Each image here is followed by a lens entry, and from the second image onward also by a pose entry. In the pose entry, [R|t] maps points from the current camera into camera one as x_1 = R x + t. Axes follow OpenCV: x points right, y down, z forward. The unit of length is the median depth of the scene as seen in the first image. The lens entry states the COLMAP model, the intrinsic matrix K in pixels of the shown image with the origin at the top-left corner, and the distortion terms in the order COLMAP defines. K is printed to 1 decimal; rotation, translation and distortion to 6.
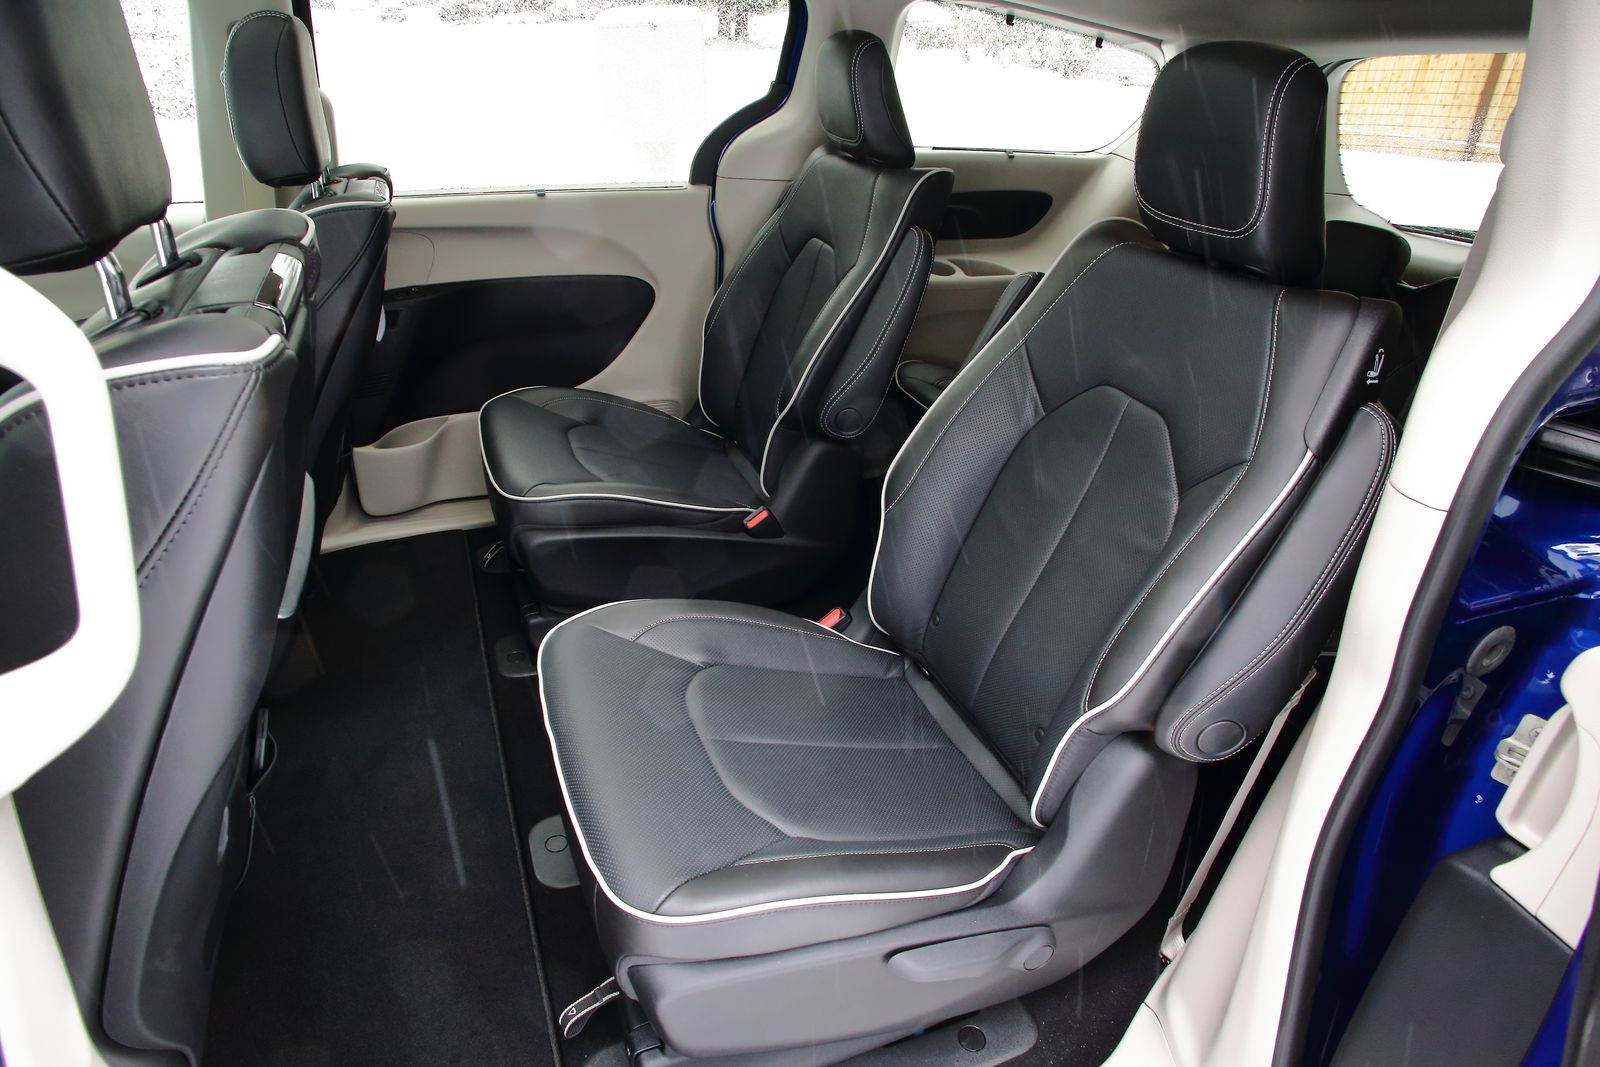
lens RADIAL K [[922.8, 0, 800.0], [0, 922.8, 533.5], [0, 0, 1]] dist [-0.125563, 0.080705]
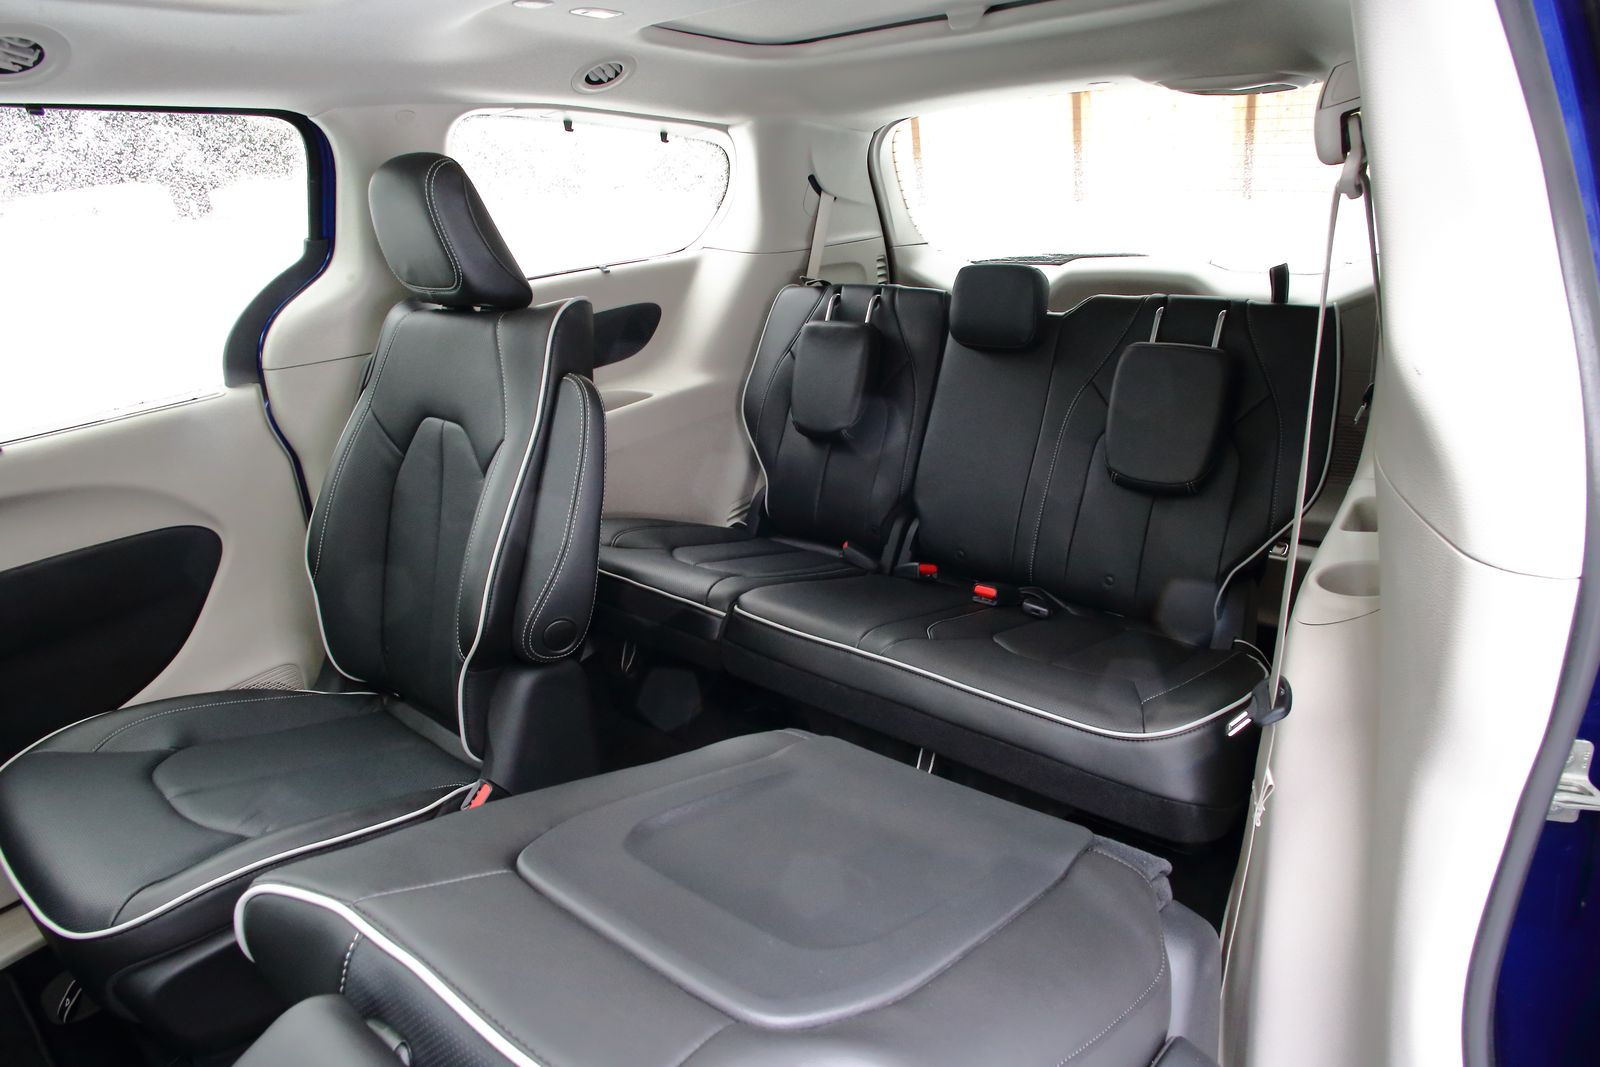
lens RADIAL K [[922.8, 0, 800.0], [0, 922.8, 533.5], [0, 0, 1]] dist [-0.125563, 0.080705]
pose [[0.864404, -0.291116, 0.409948, -0.052291], [0.337507, 0.940298, -0.043925, -0.086819], [-0.372685, 0.176329, 0.911051, 0.189012]]
